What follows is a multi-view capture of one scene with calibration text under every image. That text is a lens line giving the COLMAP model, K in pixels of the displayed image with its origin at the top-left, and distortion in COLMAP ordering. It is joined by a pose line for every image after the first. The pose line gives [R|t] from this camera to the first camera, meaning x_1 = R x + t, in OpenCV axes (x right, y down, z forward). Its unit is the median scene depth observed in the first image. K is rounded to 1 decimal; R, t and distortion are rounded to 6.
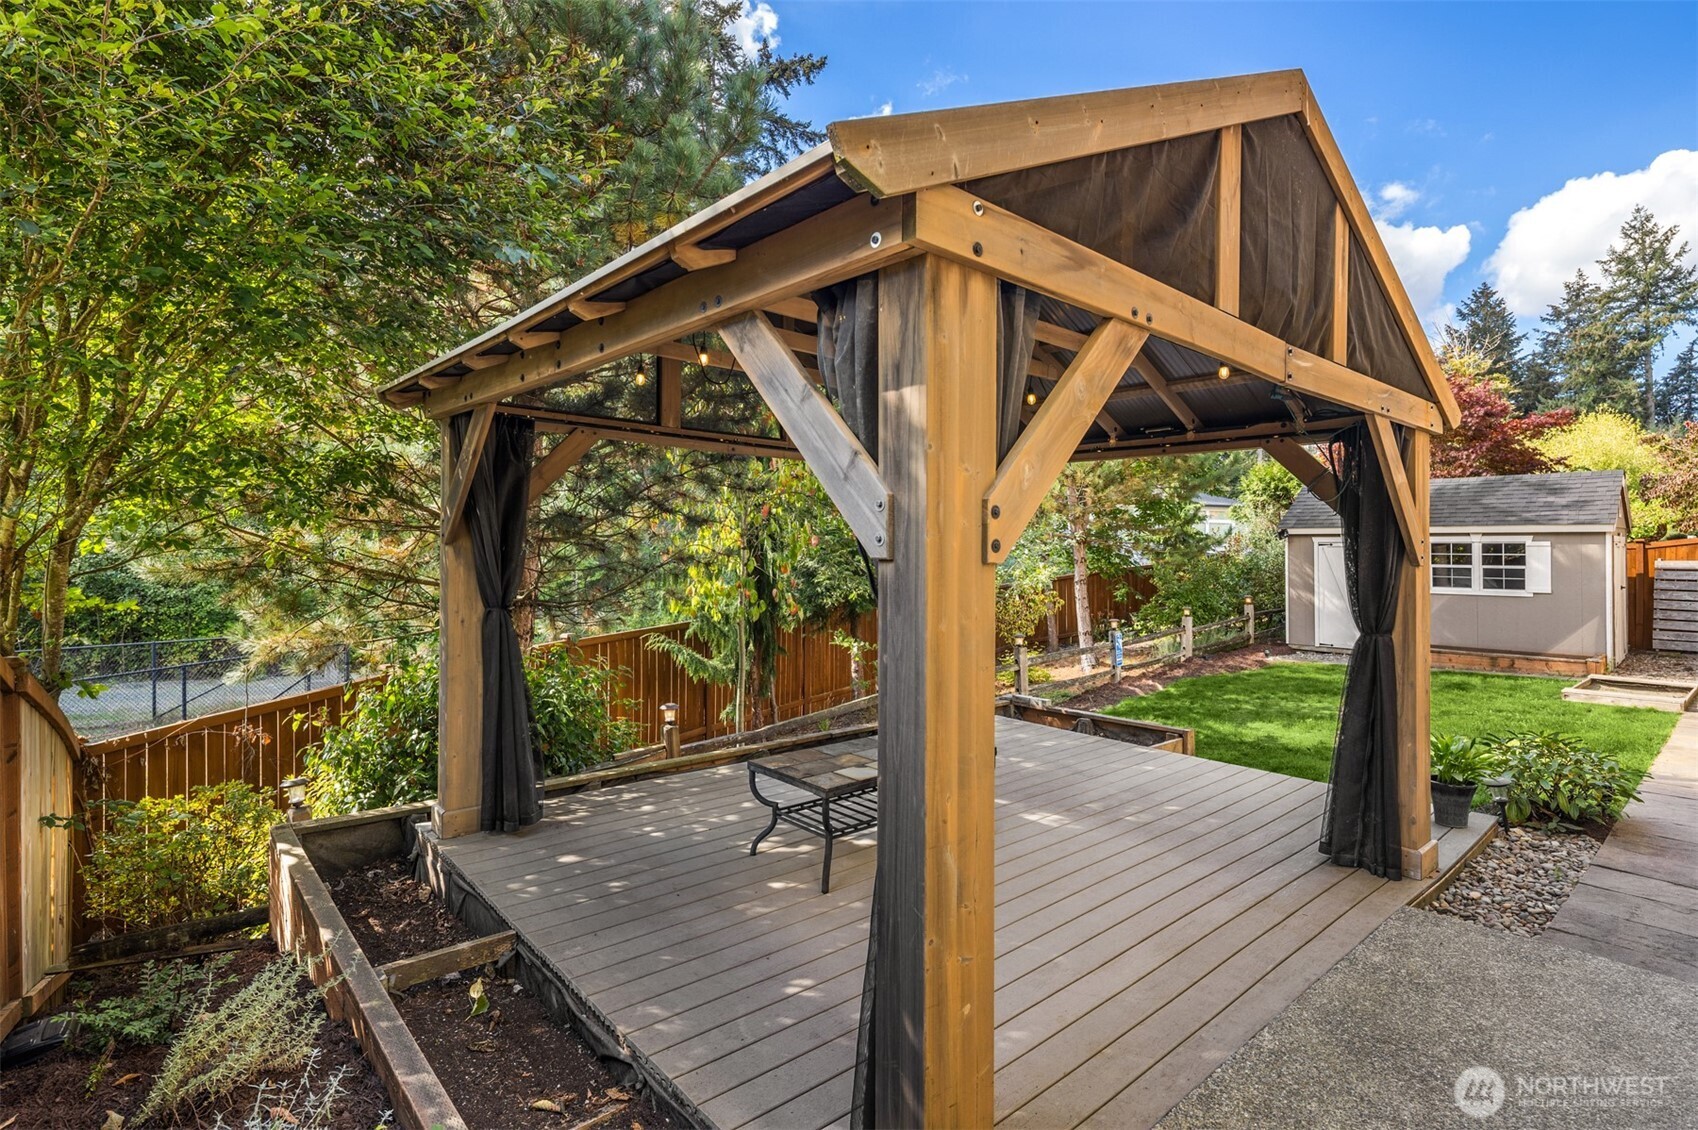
lens RADIAL K [[820.5, 0, 837.1], [0, 820.5, 535.5], [0, 0, 1]] dist [-0.001391, -0.001455]
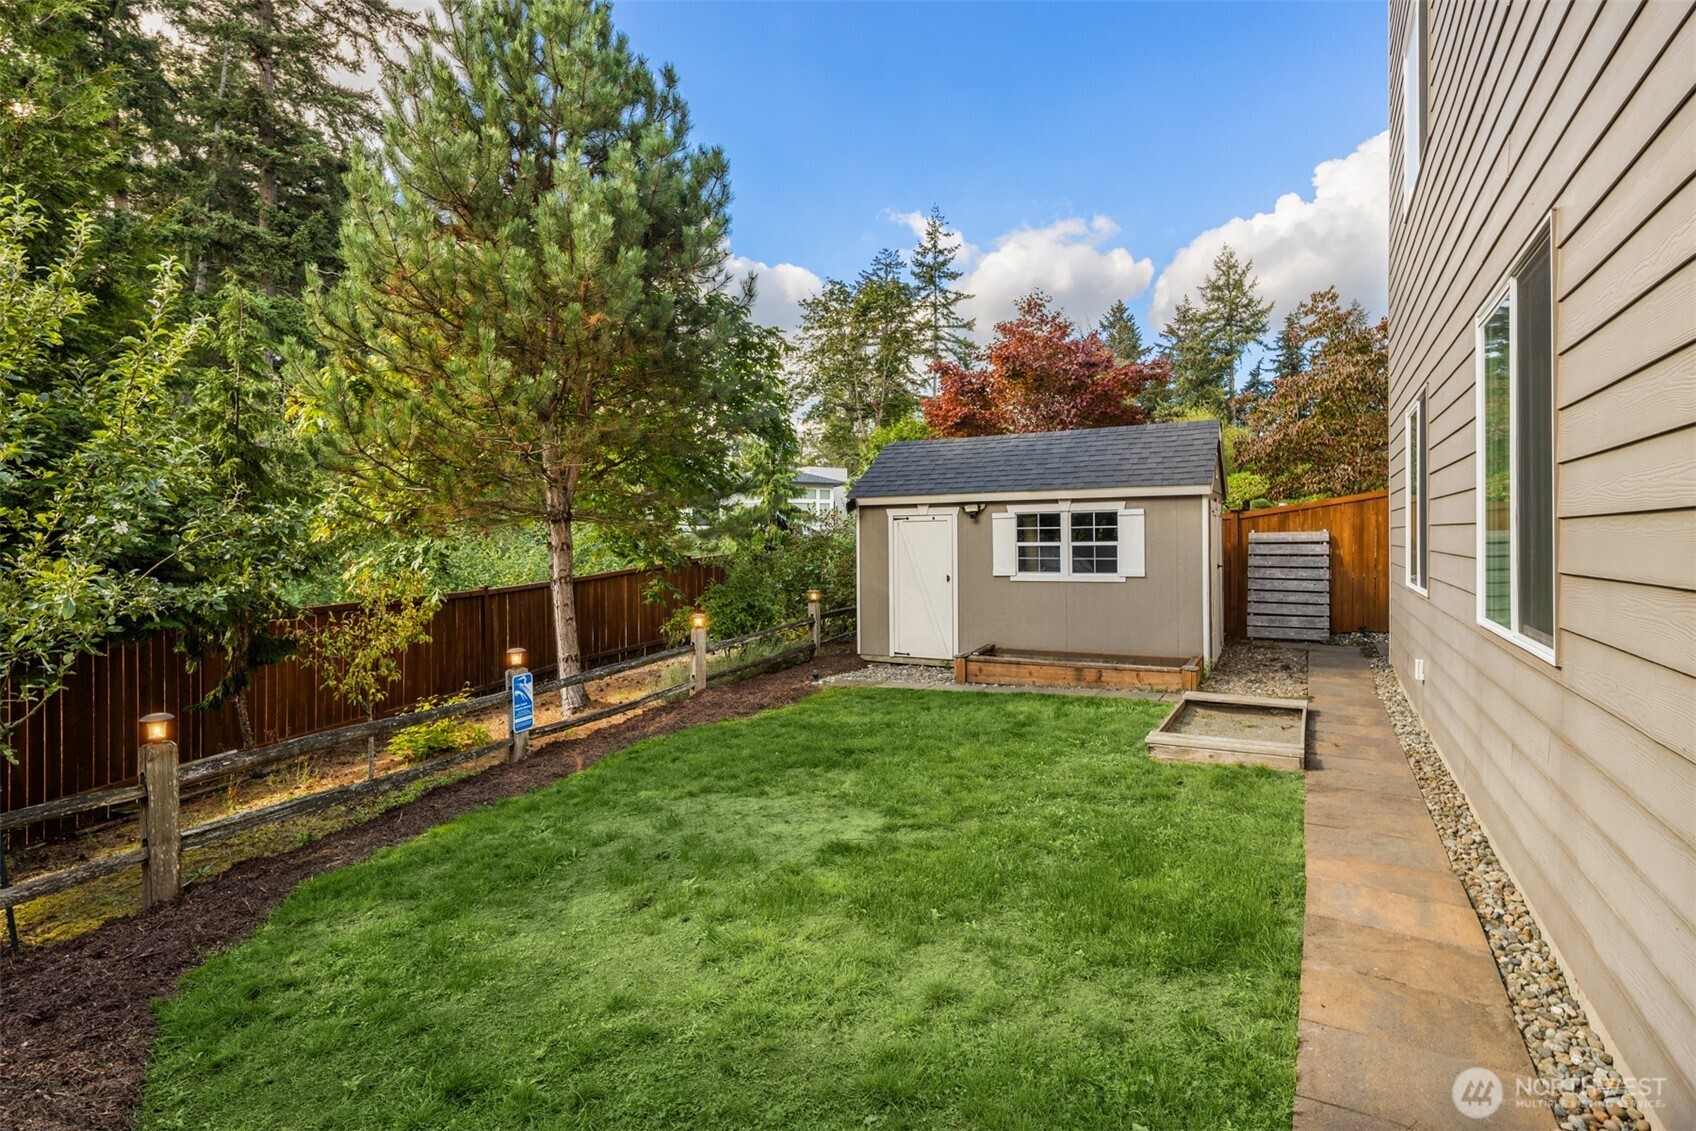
lens RADIAL K [[818.0, 0, 848.7], [0, 818.0, 544.8], [0, 0, 1]] dist [0.003015, -0.000214]
pose [[0.940989, -0.021239, 0.337769, 0.295121], [0.013080, 0.999566, 0.026412, 0.014127], [-0.338184, -0.020435, 0.940858, 0.312803]]
